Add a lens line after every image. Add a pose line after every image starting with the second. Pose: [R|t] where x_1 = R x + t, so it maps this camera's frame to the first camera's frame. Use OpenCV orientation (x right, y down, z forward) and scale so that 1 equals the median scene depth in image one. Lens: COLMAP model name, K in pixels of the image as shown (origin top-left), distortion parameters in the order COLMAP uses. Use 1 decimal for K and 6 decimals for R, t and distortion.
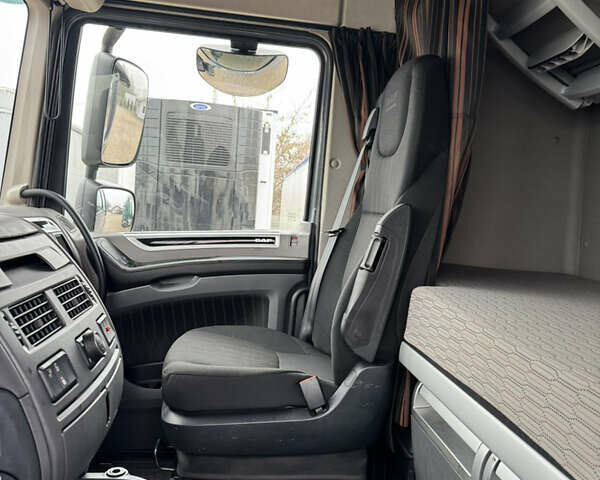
lens RADIAL K [[571.6, 0, 300.5], [0, 571.6, 238.4], [0, 0, 1]] dist [0.017646, 0.000000]
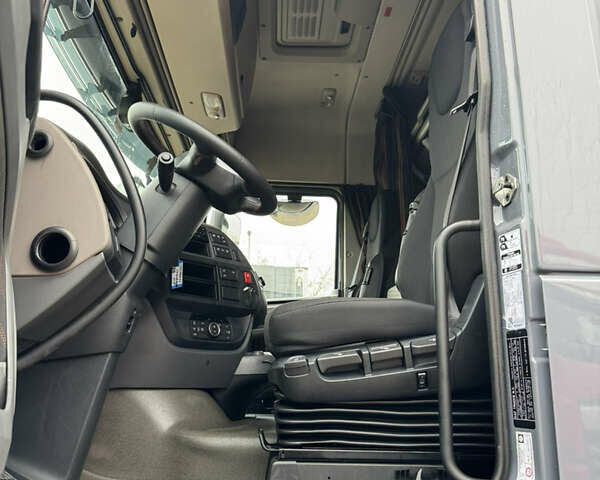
lens RADIAL K [[571.6, 0, 300.5], [0, 571.6, 241.5], [0, 0, 1]] dist [0.017646, 0.000000]
pose [[0.996769, -0.072857, -0.033807, -0.028954], [0.058985, 0.949699, -0.307558, 0.382367], [0.054514, 0.304570, 0.950929, -0.744587]]
